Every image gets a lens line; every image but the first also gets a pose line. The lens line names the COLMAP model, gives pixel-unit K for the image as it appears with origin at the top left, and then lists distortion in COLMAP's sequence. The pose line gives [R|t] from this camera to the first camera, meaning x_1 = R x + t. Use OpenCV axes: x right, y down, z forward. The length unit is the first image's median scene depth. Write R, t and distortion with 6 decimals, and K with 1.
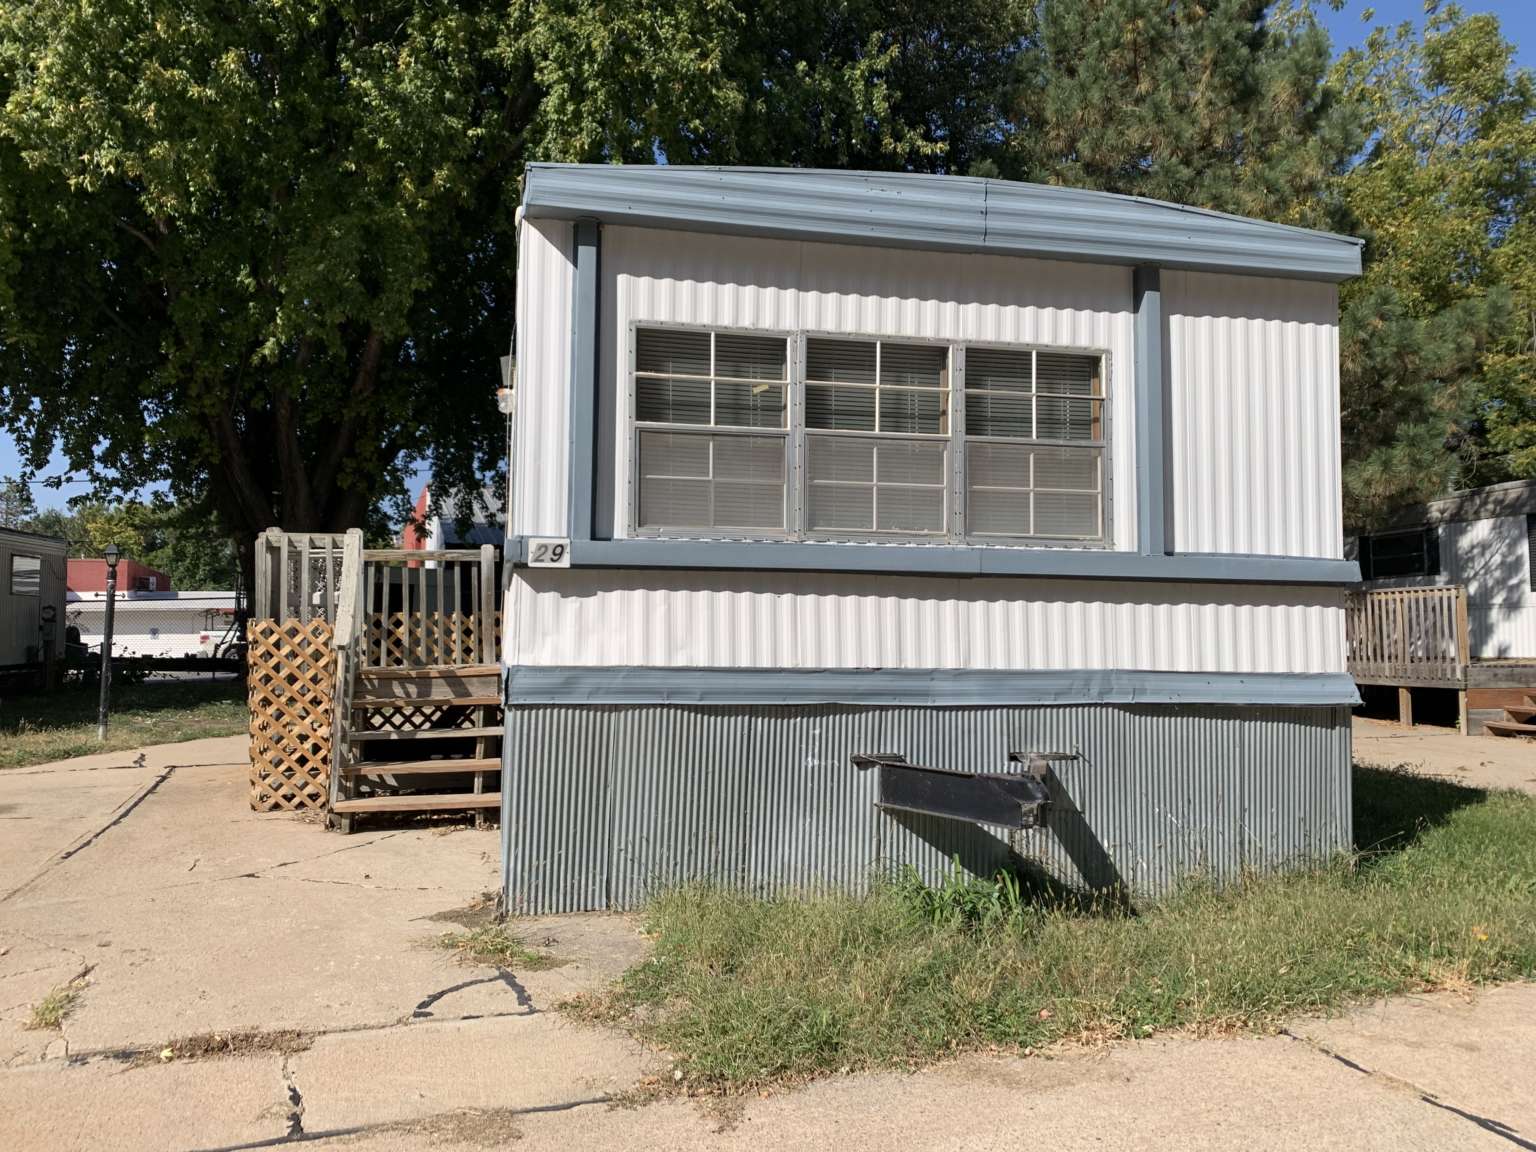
lens RADIAL K [[1168.9, 0, 775.7], [0, 1168.9, 559.6], [0, 0, 1]] dist [0.057131, -0.043681]
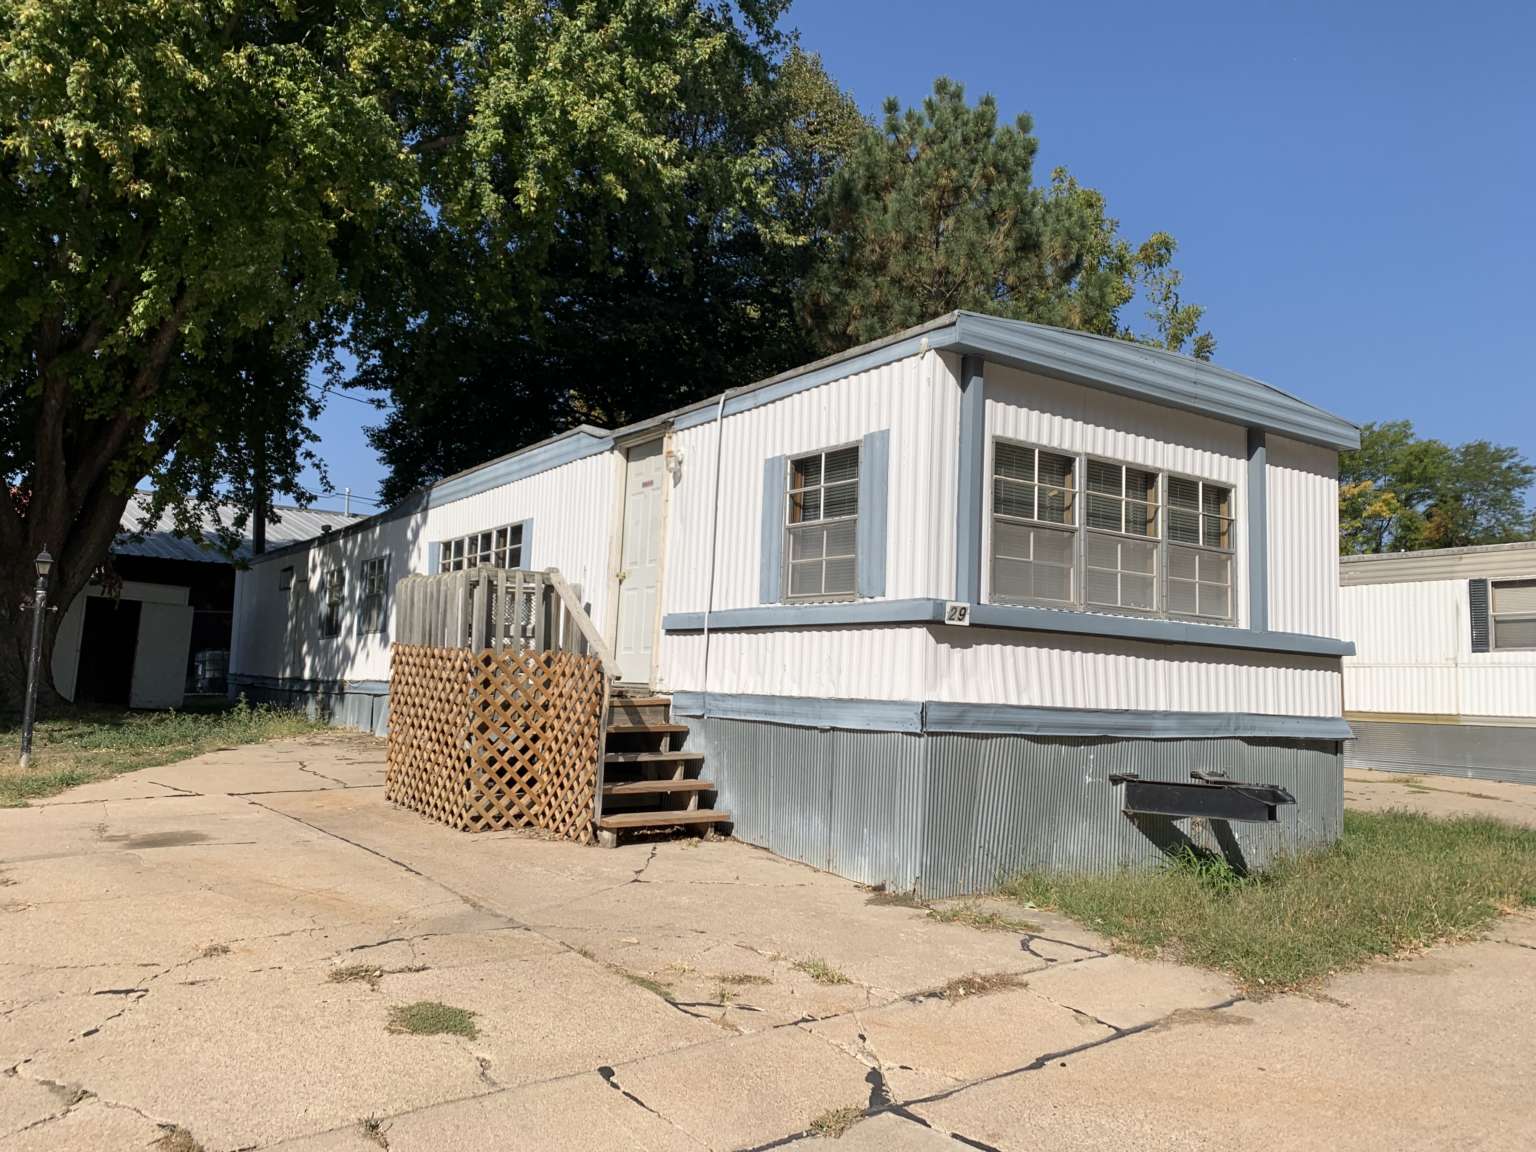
lens RADIAL K [[1168.9, 0, 757.7], [0, 1168.9, 576.1], [0, 0, 1]] dist [0.057131, -0.043681]
pose [[0.923797, 0.060989, 0.377994, -0.795034], [-0.055392, 0.998135, -0.025673, -0.001621], [-0.378854, 0.002778, 0.925452, -0.088108]]
